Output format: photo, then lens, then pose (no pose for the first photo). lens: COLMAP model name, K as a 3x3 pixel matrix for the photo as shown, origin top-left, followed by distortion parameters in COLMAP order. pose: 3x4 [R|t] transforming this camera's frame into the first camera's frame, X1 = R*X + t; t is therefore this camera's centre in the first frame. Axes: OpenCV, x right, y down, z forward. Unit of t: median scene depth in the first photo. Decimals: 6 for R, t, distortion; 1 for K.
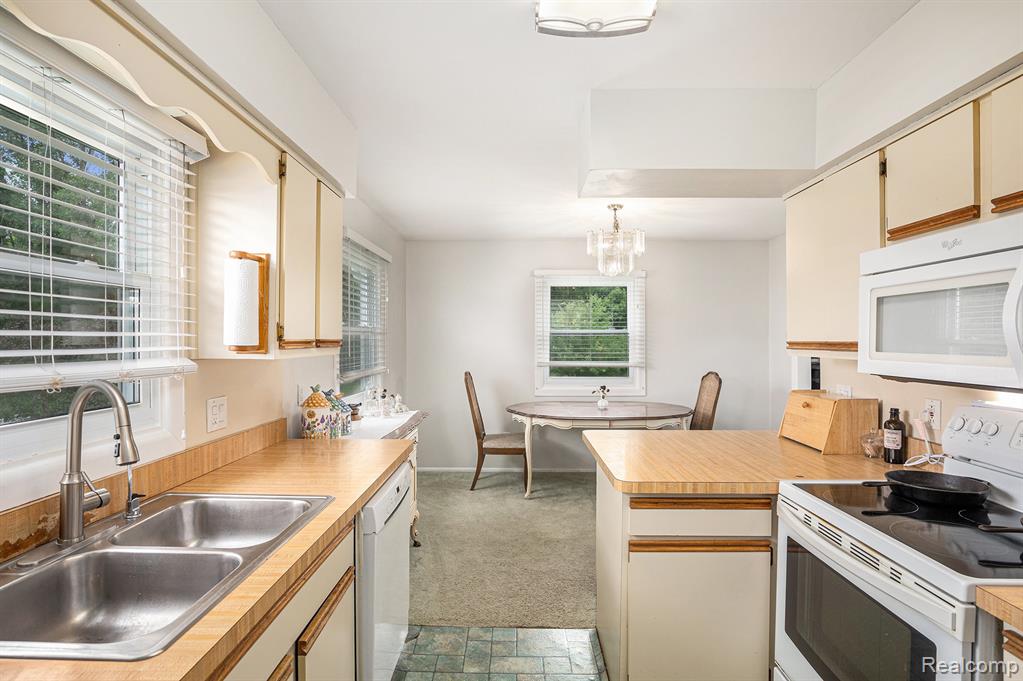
lens RADIAL K [[519.0, 0, 509.6], [0, 519.0, 342.9], [0, 0, 1]] dist [-0.005031, 0.001059]
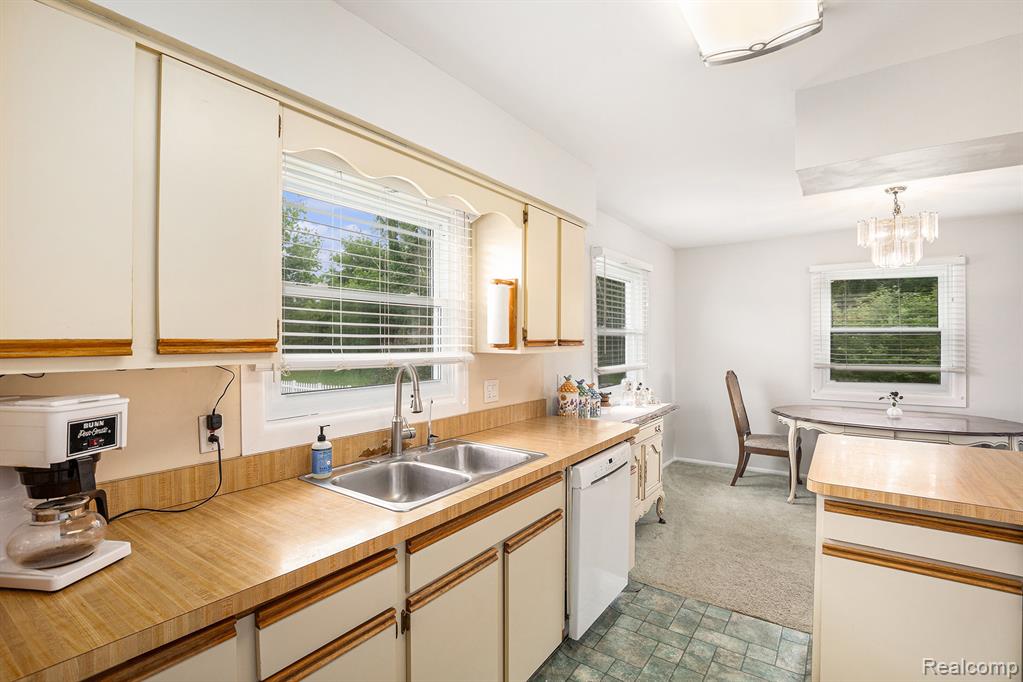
lens RADIAL K [[479.9, 0, 517.0], [0, 479.9, 341.8], [0, 0, 1]] dist [-0.000613, 0.000561]
pose [[0.835136, 0.001231, -0.550042, 0.213339], [-0.002458, 0.999996, -0.001494, 0.001015], [0.550038, 0.002600, 0.835135, -0.073555]]
